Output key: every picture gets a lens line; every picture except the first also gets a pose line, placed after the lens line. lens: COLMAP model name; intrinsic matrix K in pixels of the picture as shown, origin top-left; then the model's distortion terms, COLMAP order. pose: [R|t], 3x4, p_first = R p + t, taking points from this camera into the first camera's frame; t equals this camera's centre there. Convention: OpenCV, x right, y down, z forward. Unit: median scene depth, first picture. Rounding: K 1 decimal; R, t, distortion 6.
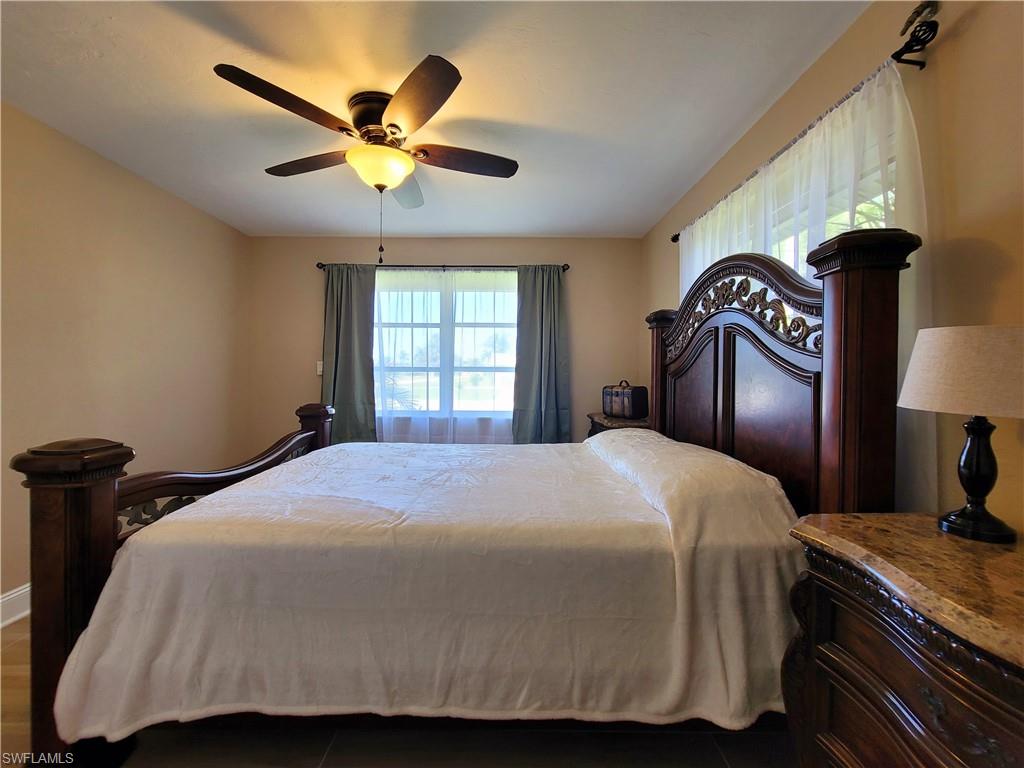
lens RADIAL K [[418.5, 0, 509.6], [0, 418.5, 377.7], [0, 0, 1]] dist [-0.008530, 0.002800]
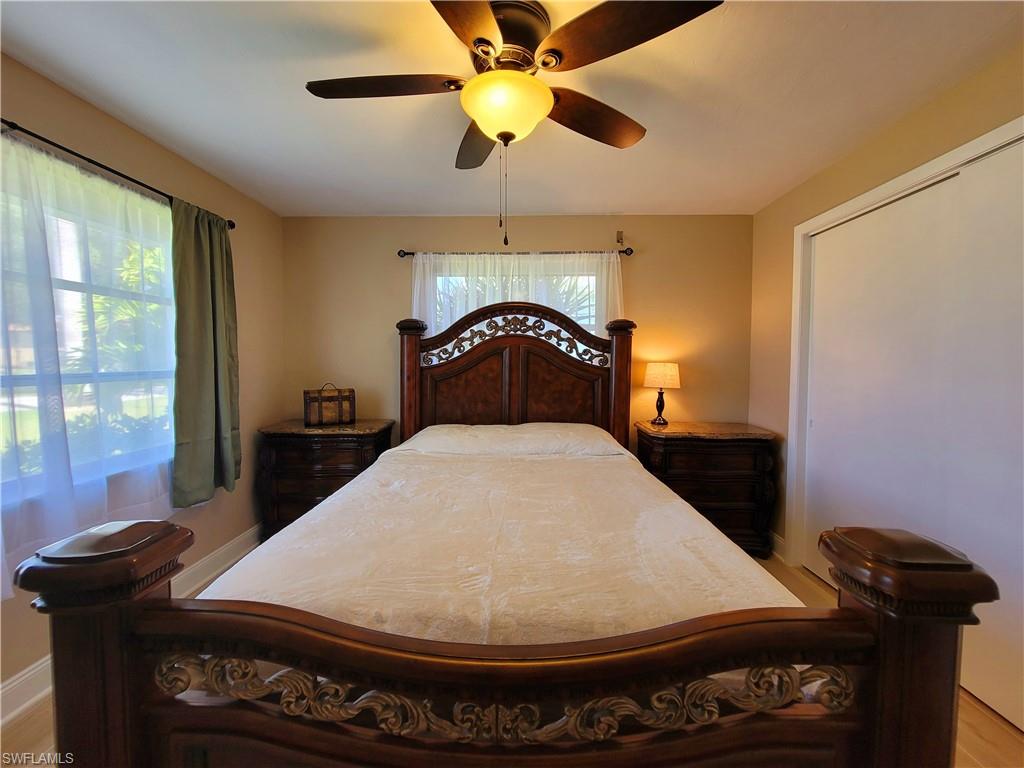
lens RADIAL K [[418.5, 0, 509.6], [0, 418.5, 377.7], [0, 0, 1]] dist [-0.008530, 0.002800]
pose [[0.034975, -0.049983, 0.998138, -1.000030], [0.009043, 0.998723, 0.049695, -0.076783], [-0.999347, 0.007288, 0.035382, 0.922870]]
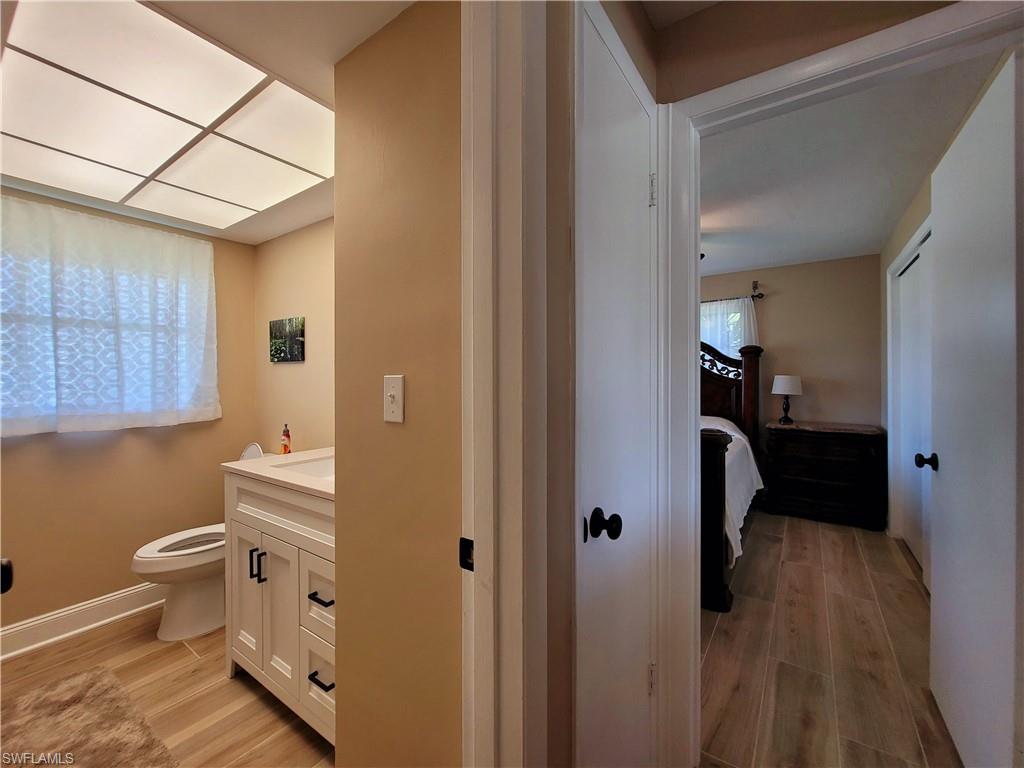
lens RADIAL K [[418.5, 0, 509.6], [0, 418.5, 377.7], [0, 0, 1]] dist [-0.008530, 0.002800]
pose [[0.581282, -0.007037, 0.813672, -1.881473], [0.015040, 0.999885, -0.002097, -0.057682], [-0.813563, 0.013456, 0.581320, 0.356272]]
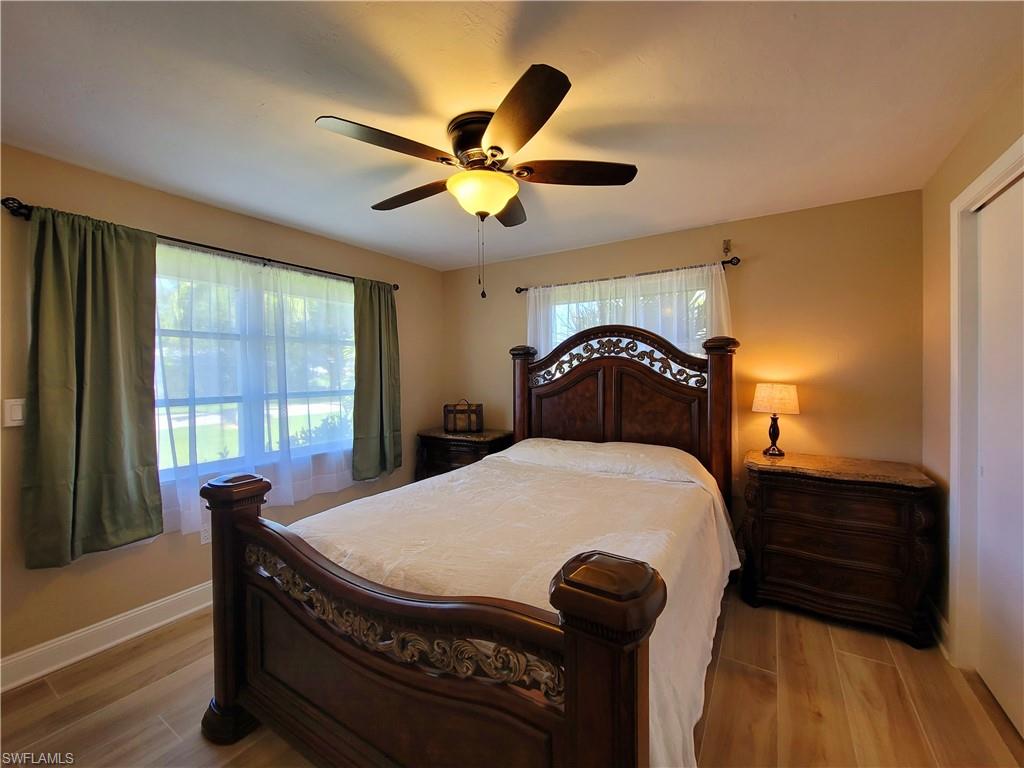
lens RADIAL K [[418.5, 0, 509.6], [0, 418.5, 377.7], [0, 0, 1]] dist [-0.008530, 0.002800]
pose [[0.535487, -0.021347, 0.844273, -1.016200], [0.021984, 0.999694, 0.011334, -0.102065], [-0.844257, 0.012491, 0.535793, 0.437716]]
